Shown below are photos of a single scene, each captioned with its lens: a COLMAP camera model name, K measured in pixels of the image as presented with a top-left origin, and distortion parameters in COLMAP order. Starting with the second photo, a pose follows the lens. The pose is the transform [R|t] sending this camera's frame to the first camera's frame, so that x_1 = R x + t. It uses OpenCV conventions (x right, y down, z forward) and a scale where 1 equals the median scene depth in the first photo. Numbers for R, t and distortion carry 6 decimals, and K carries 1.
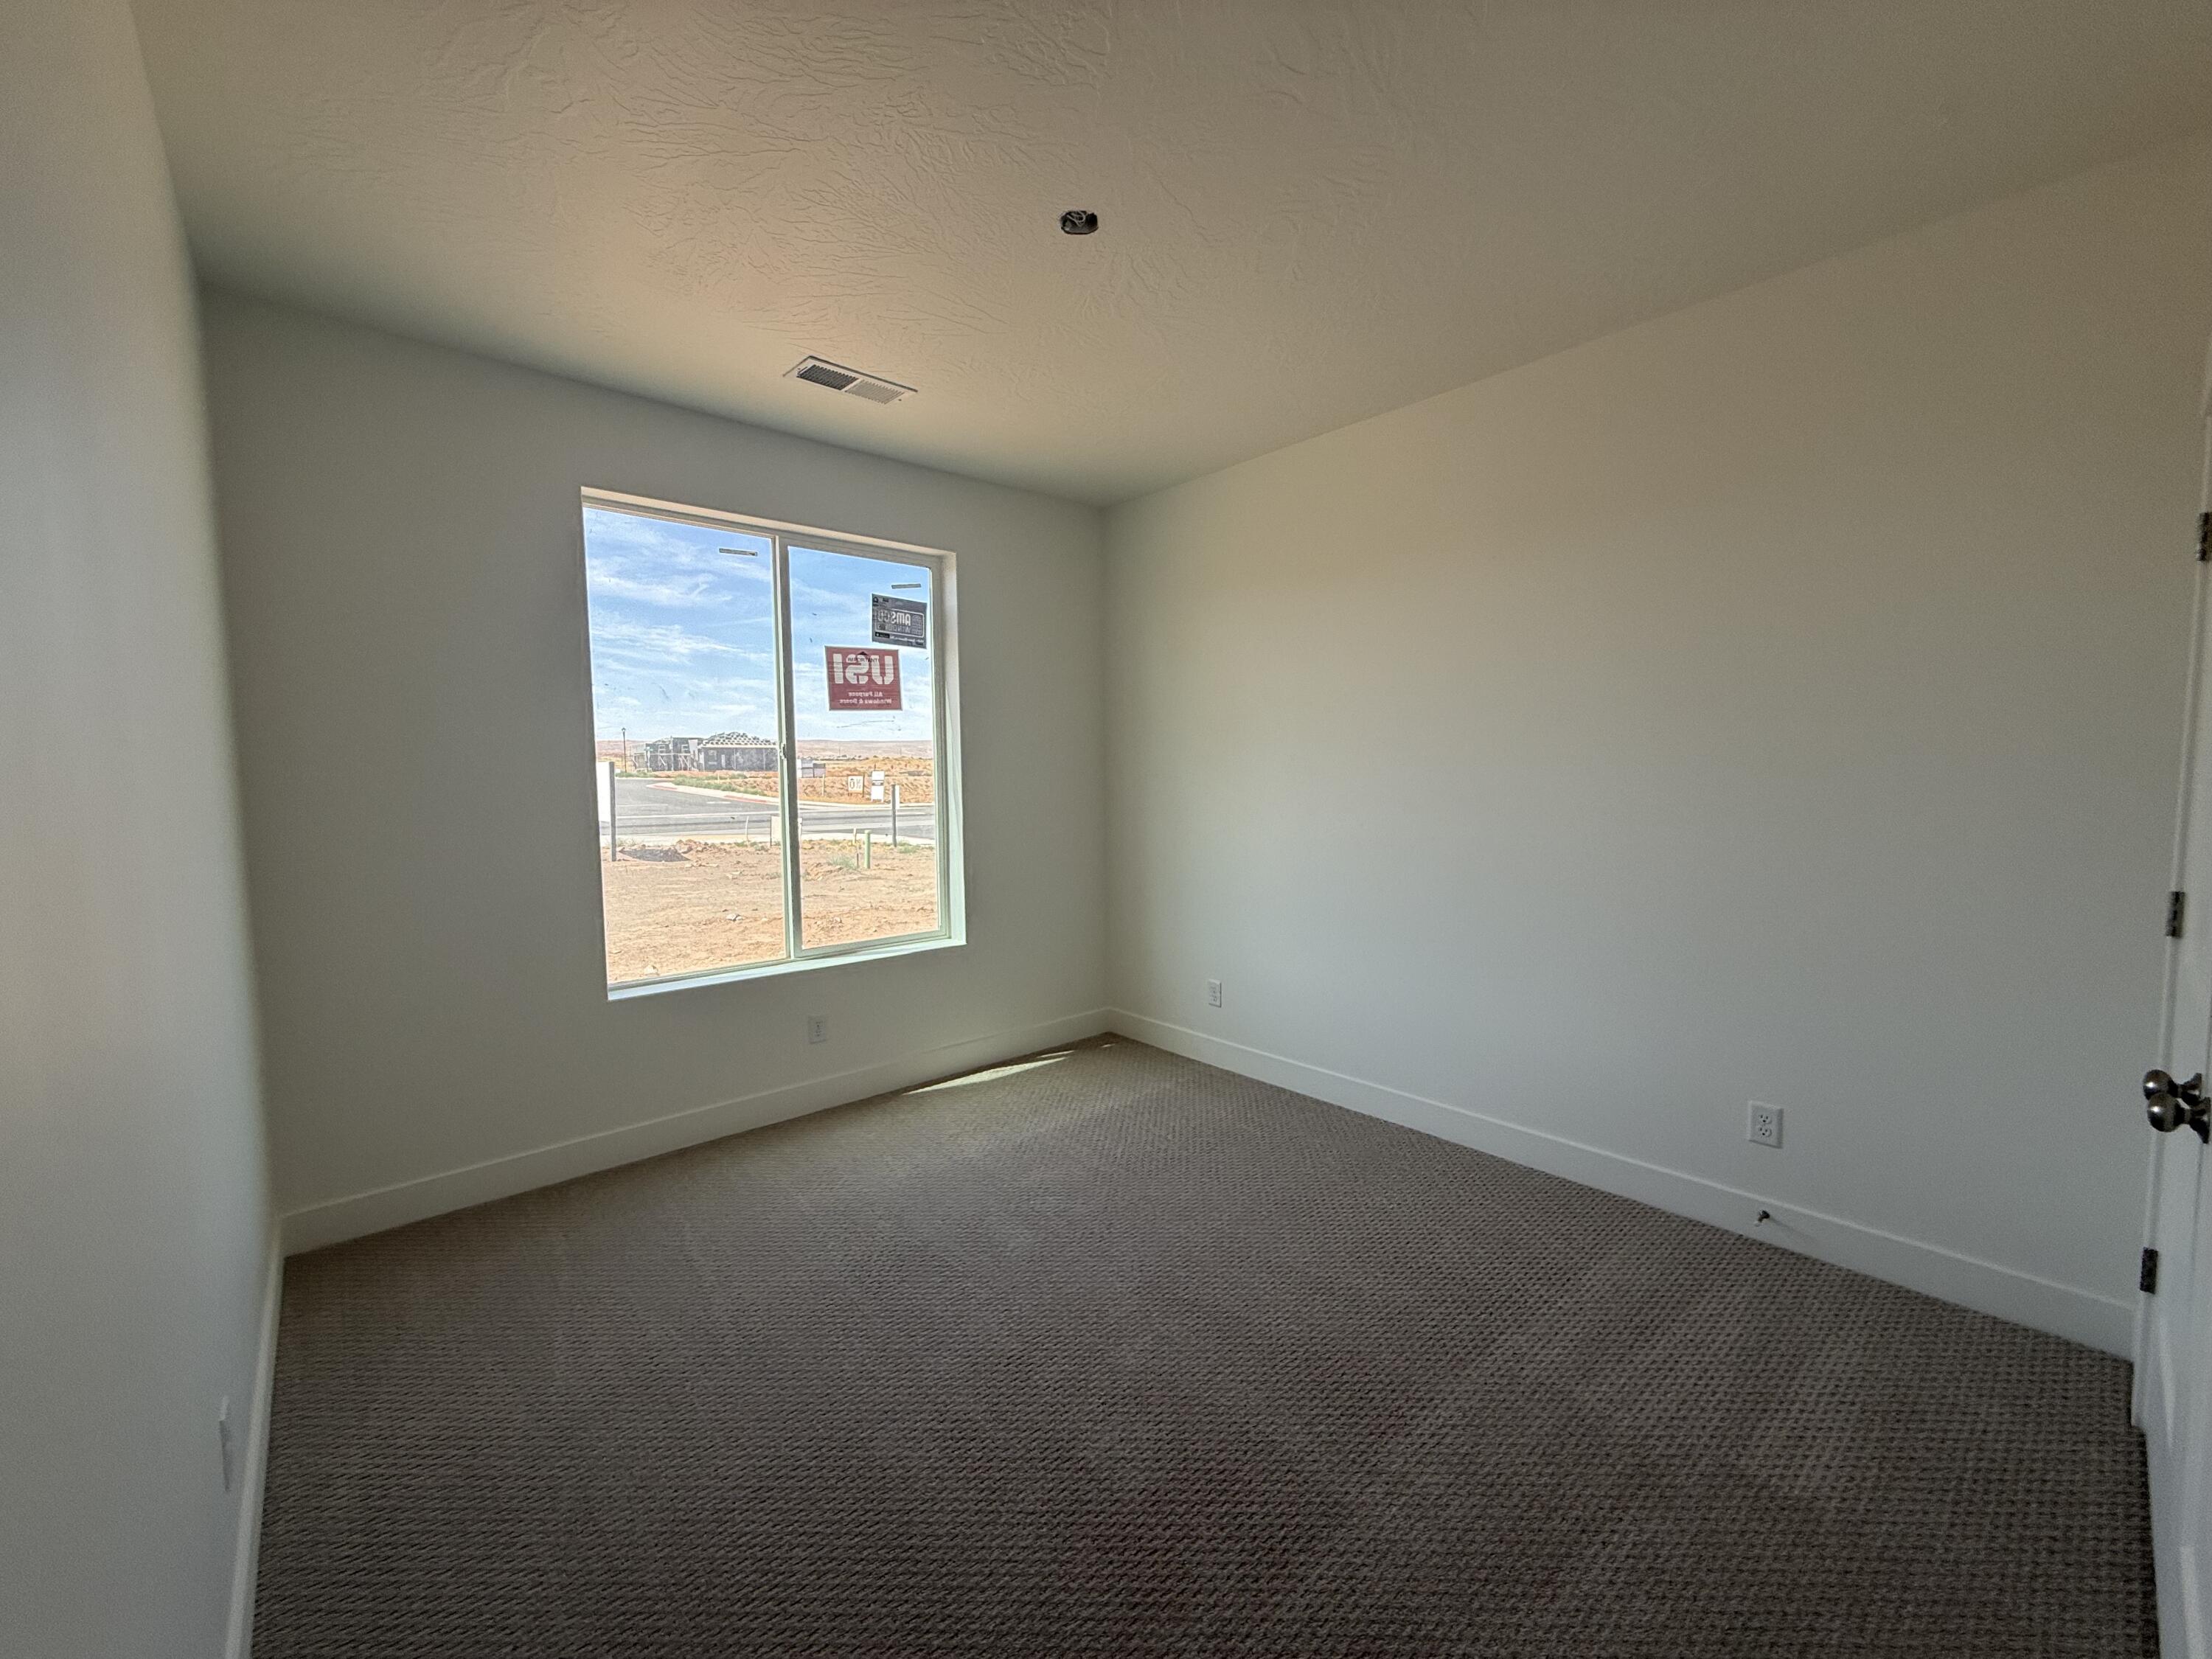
lens RADIAL K [[879.4, 0, 1106.0], [0, 879.4, 829.5], [0, 0, 1]] dist [0.001070, 0.000107]
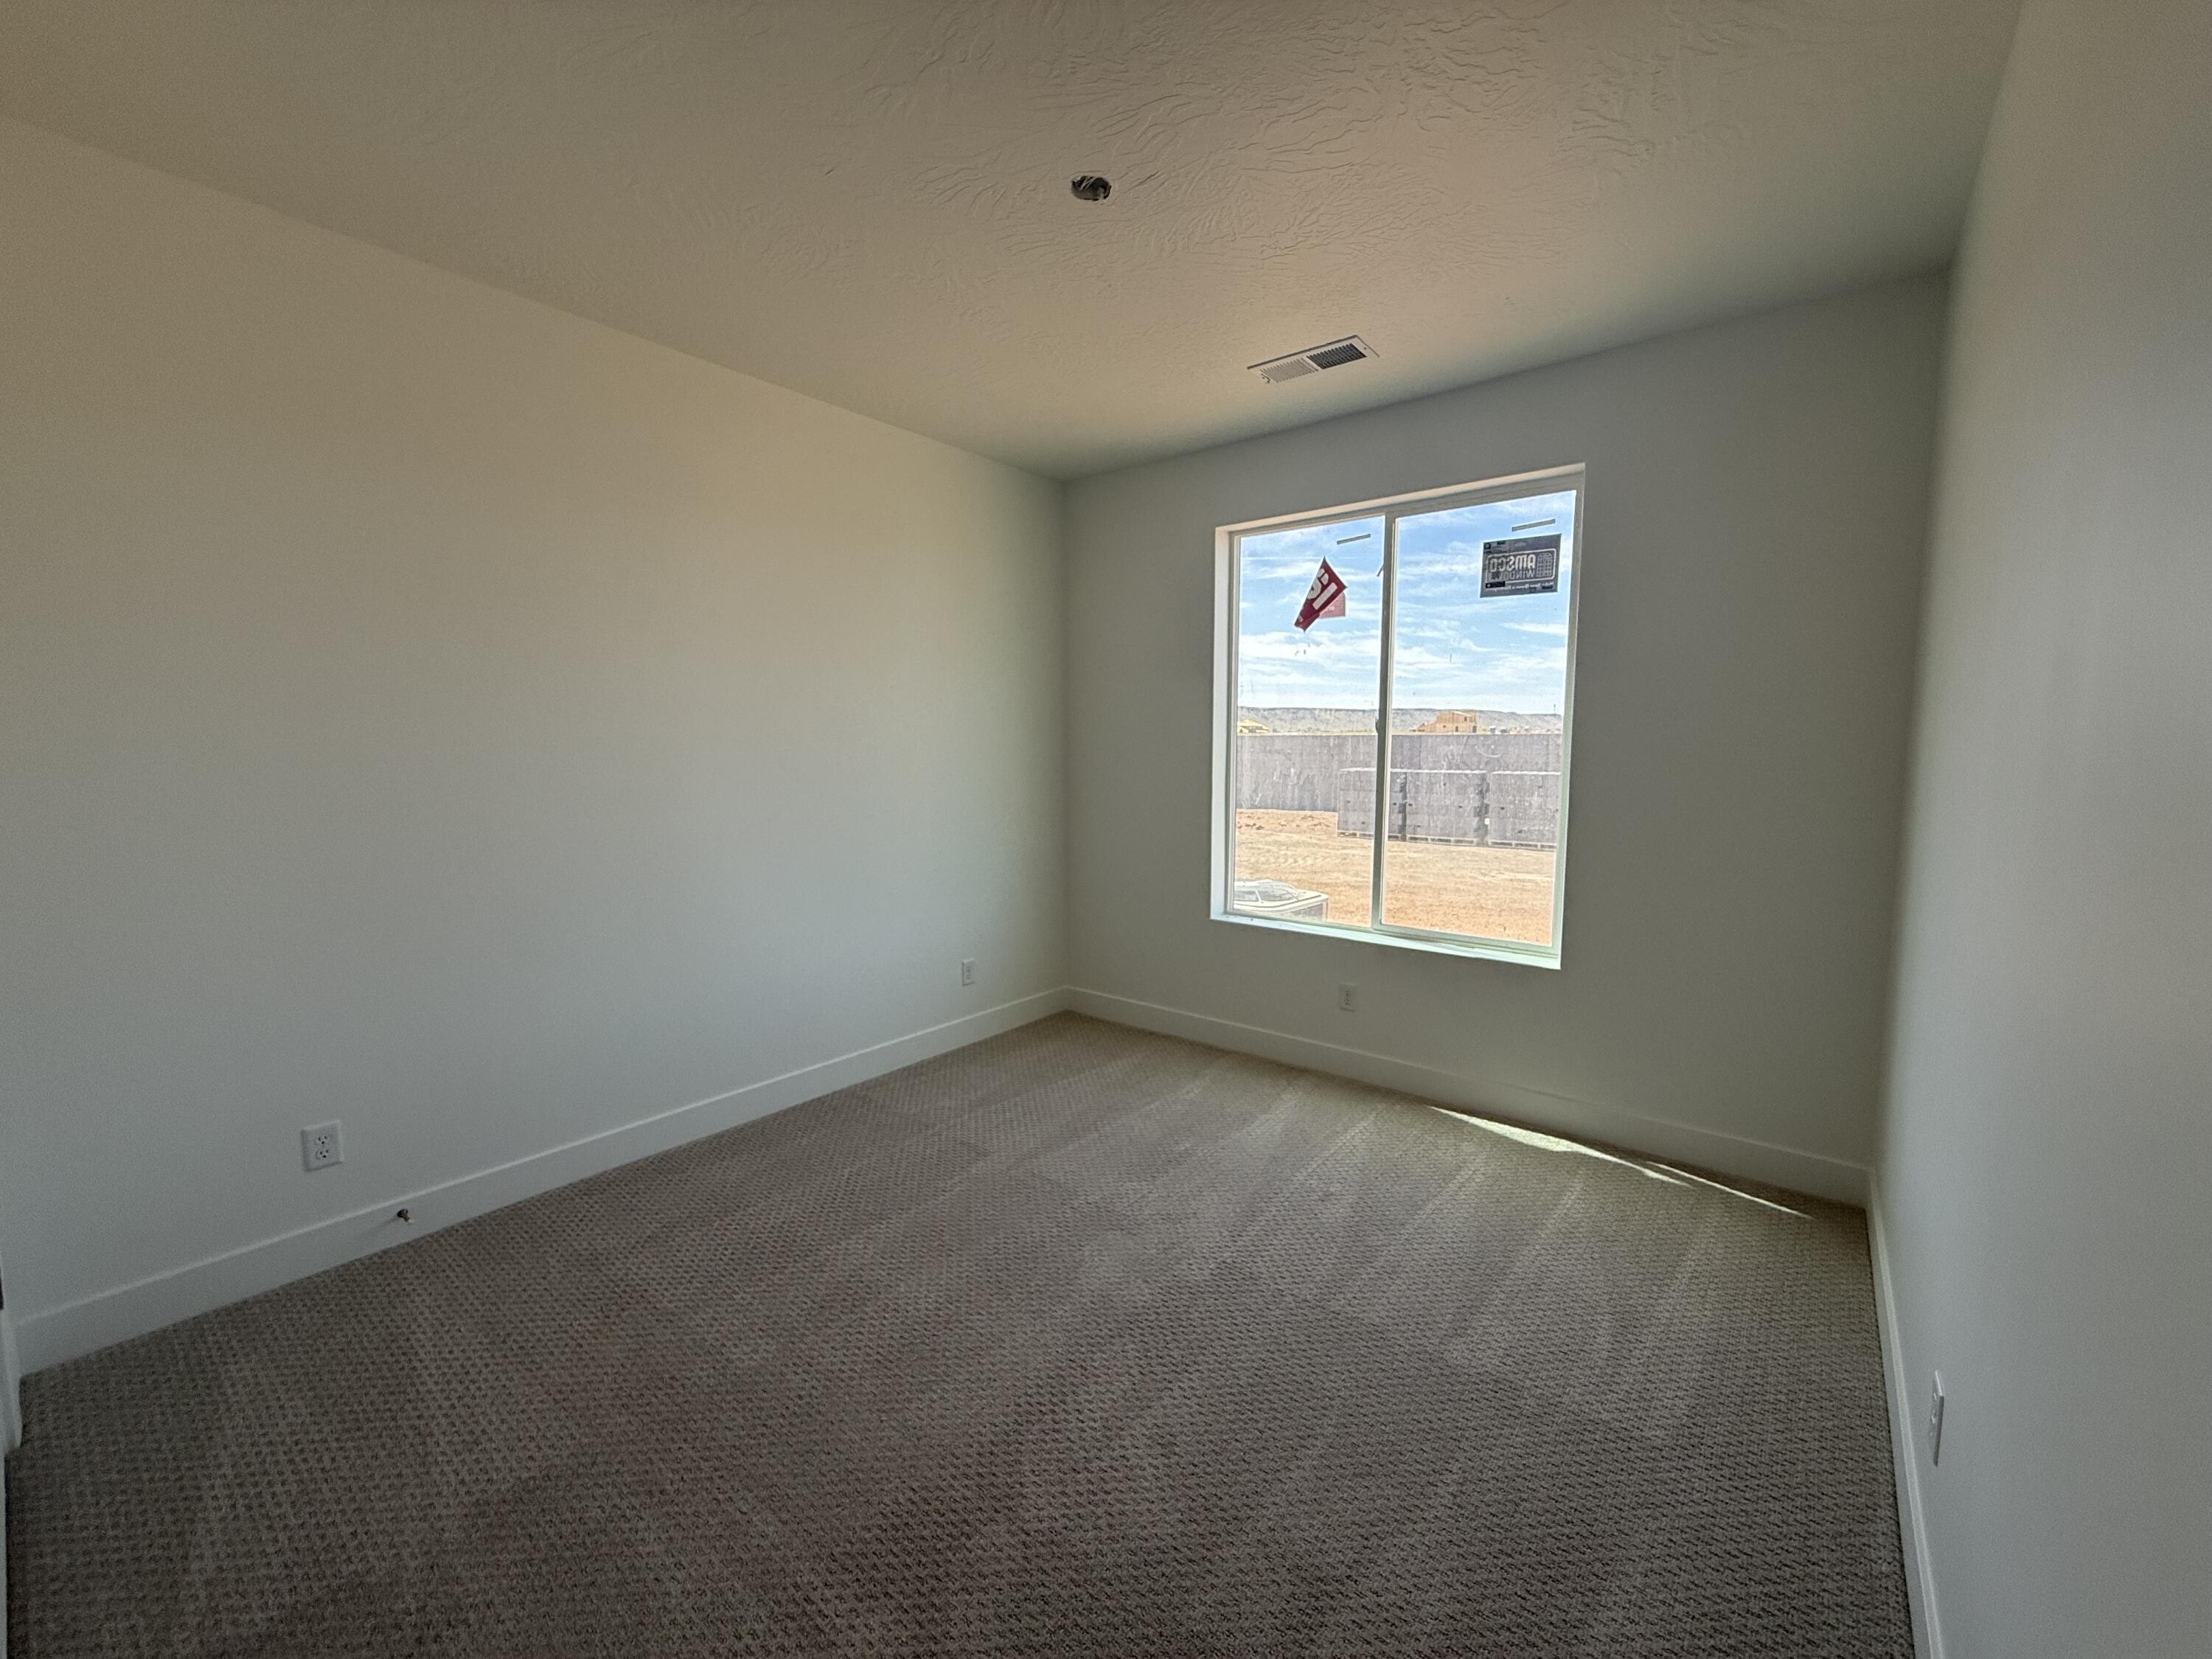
lens RADIAL K [[879.4, 0, 1106.0], [0, 879.4, 829.5], [0, 0, 1]] dist [0.001070, 0.000107]
pose [[0.163513, 0.101432, -0.981313, 0.564807], [-0.068333, 0.993476, 0.091303, -0.039479], [0.984172, 0.052127, 0.169377, 0.504056]]
